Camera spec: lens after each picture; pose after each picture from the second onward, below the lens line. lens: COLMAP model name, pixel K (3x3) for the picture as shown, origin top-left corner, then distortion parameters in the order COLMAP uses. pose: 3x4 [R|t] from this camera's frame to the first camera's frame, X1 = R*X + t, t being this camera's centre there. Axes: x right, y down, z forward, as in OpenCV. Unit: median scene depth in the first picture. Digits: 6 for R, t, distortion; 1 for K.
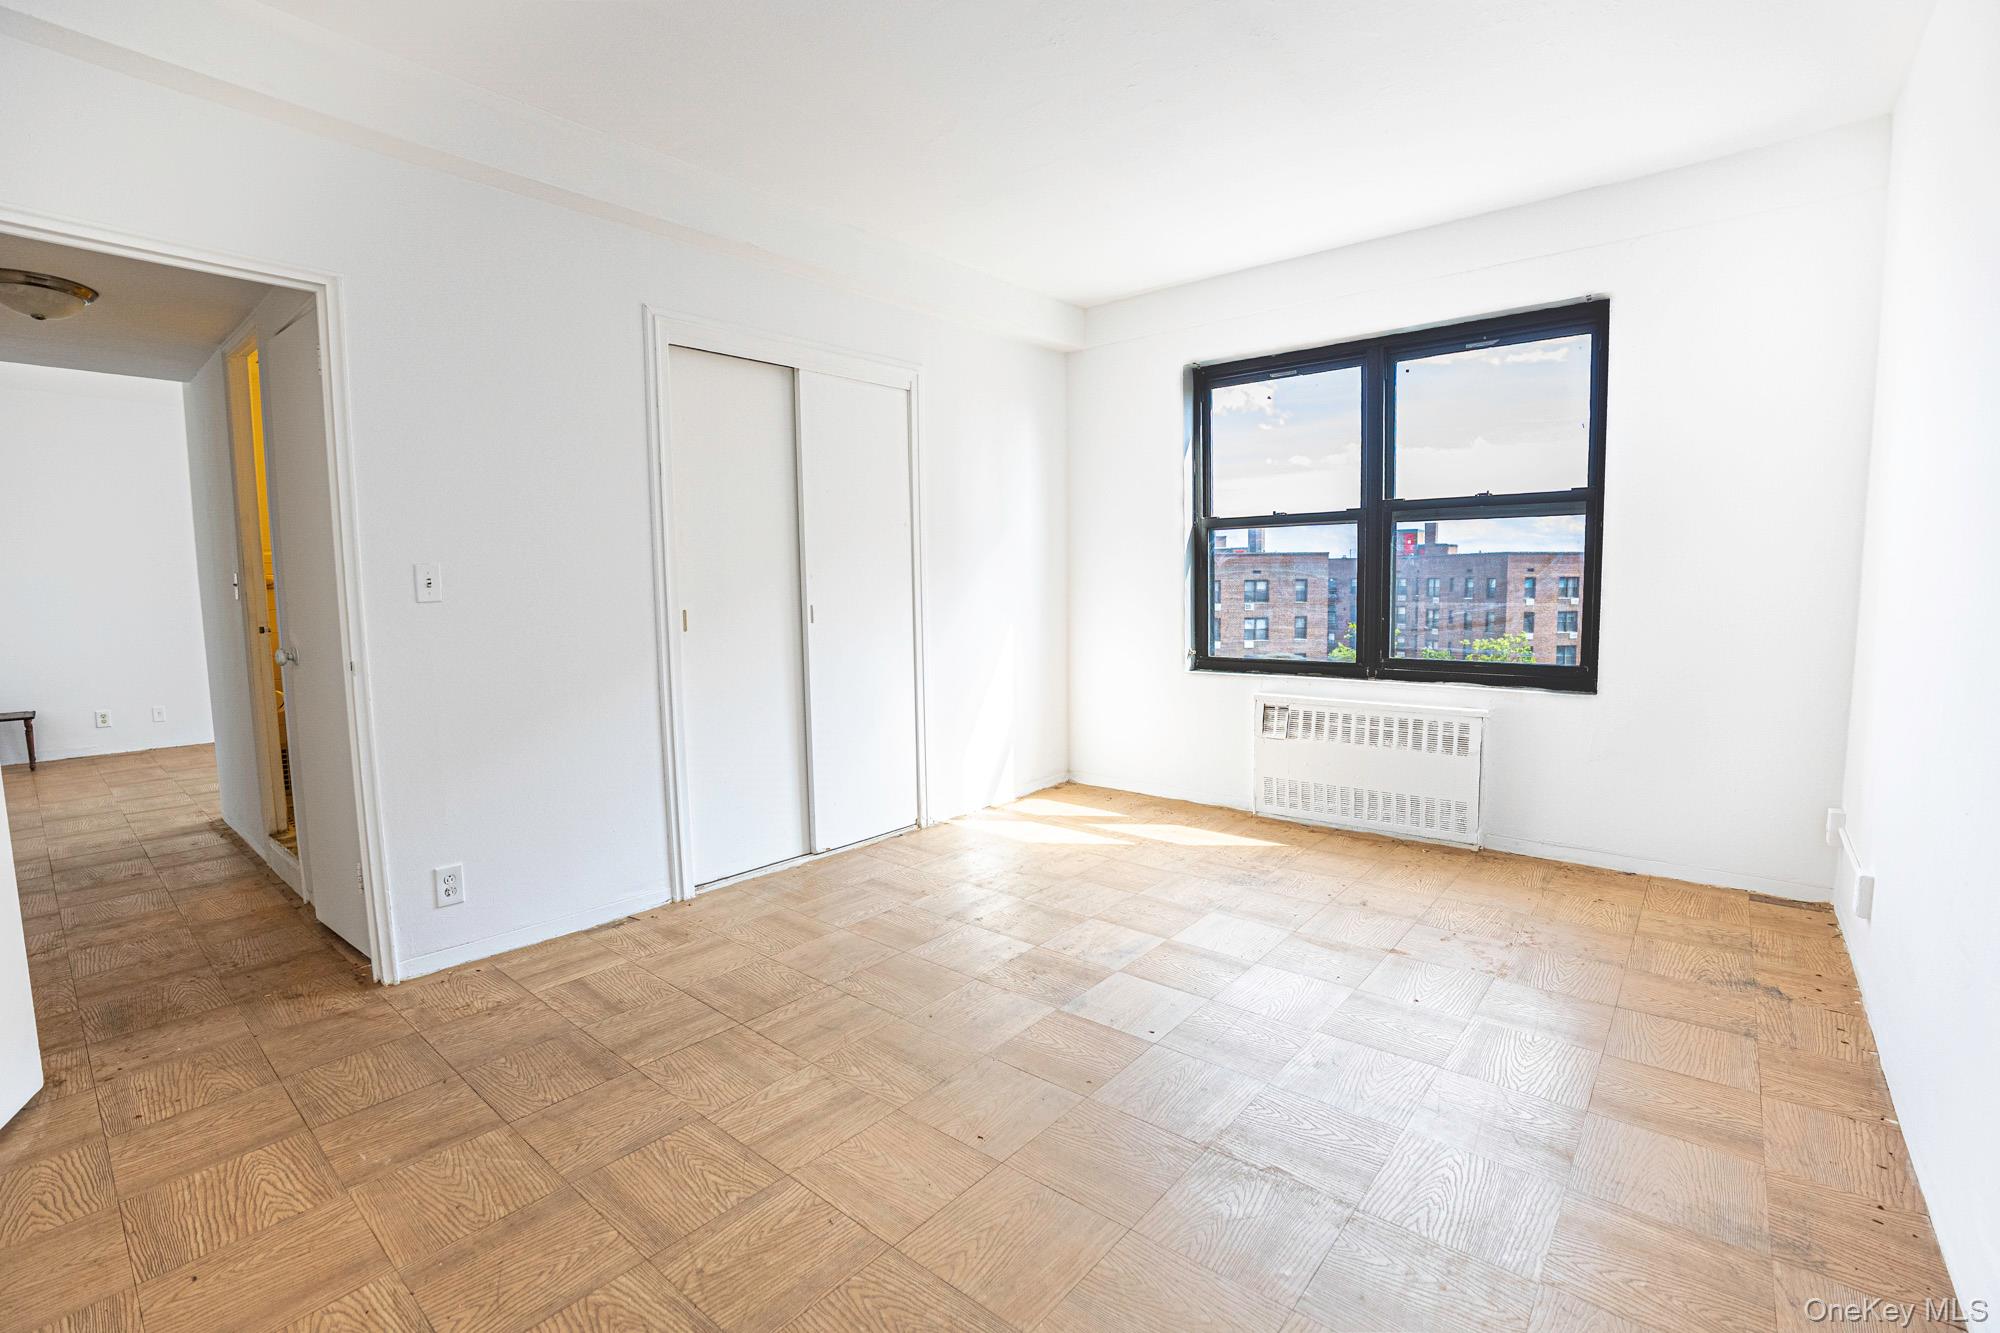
lens RADIAL K [[944.6, 0, 1000.0], [0, 944.6, 666.5], [0, 0, 1]] dist [-0.070205, 0.022662]
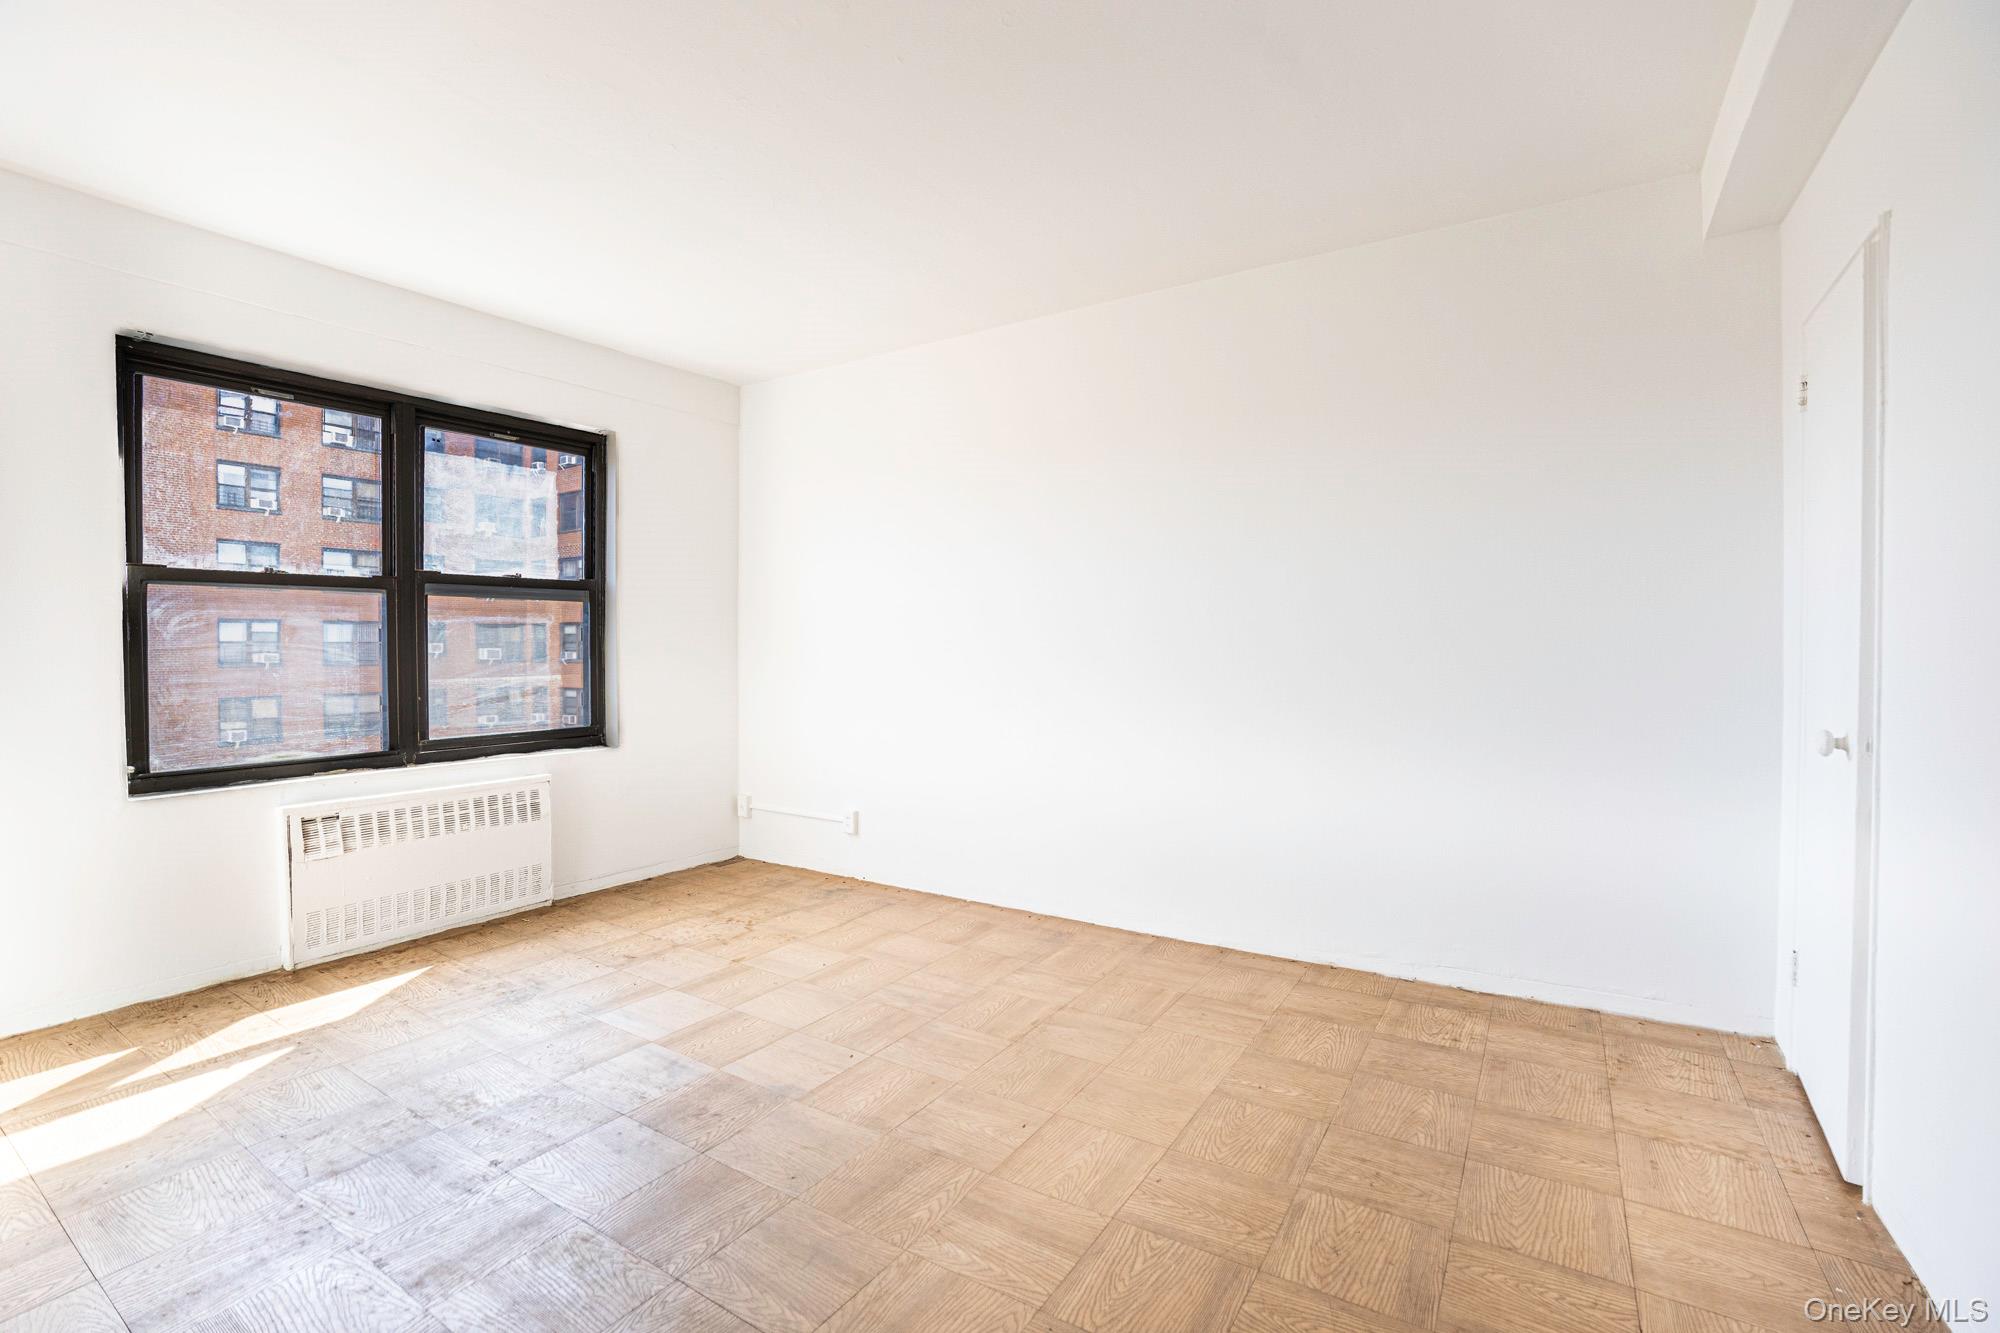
lens RADIAL K [[944.6, 0, 1000.0], [0, 944.6, 666.5], [0, 0, 1]] dist [-0.070205, 0.022662]
pose [[-0.187503, -0.004879, 0.982252, -0.609604], [0.096777, 0.995031, 0.023417, -0.049801], [-0.977485, 0.099450, -0.186099, 0.628382]]
